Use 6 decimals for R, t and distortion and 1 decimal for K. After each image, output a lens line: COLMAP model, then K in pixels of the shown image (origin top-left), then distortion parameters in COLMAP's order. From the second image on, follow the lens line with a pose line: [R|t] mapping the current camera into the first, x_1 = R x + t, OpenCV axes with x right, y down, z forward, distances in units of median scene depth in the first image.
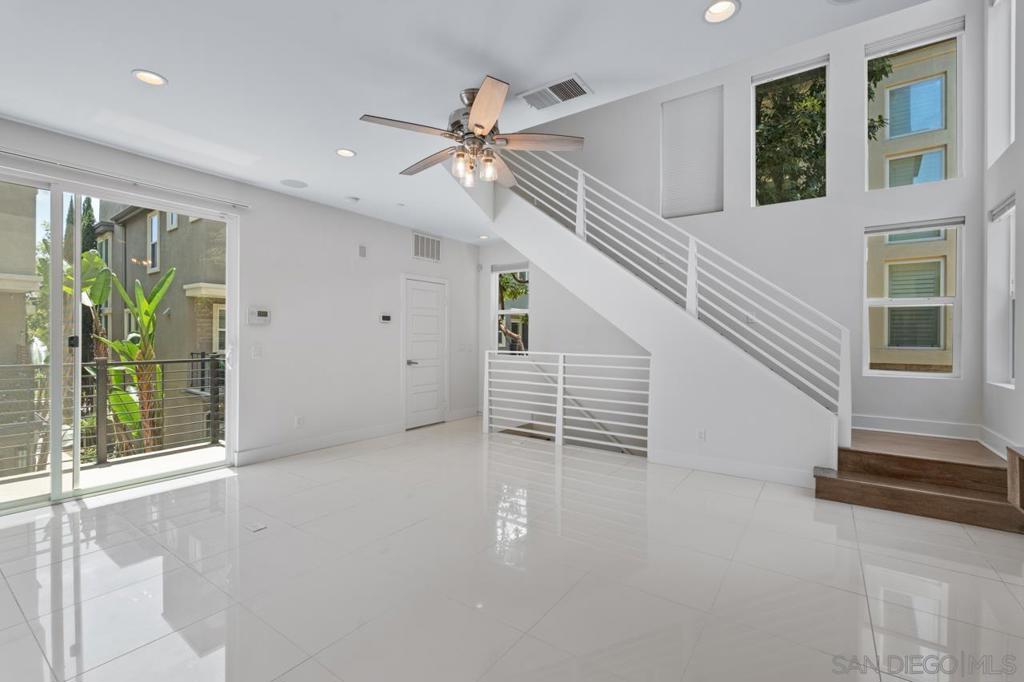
lens RADIAL K [[449.6, 0, 508.7], [0, 449.6, 338.0], [0, 0, 1]] dist [-0.007636, 0.002640]
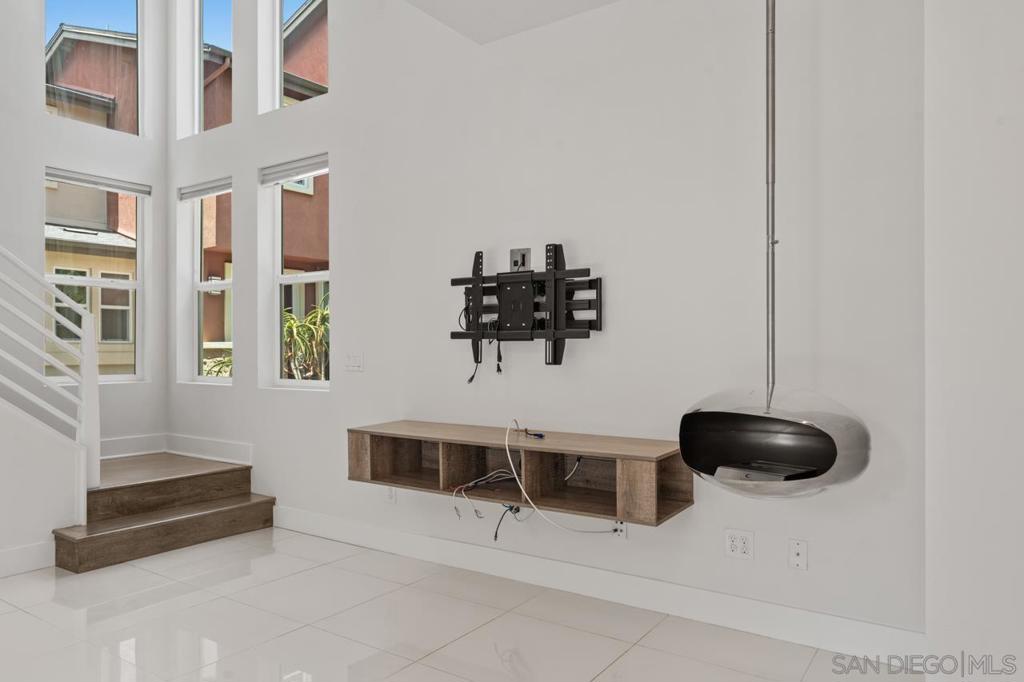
lens RADIAL K [[692.0, 0, 519.0], [0, 692.0, 342.8], [0, 0, 1]] dist [-0.026469, 0.004394]
pose [[-0.018971, 0.000475, 0.999820, -0.219337], [0.000713, 1.000000, -0.000461, 0.017097], [-0.999820, 0.000704, -0.018972, 0.266990]]
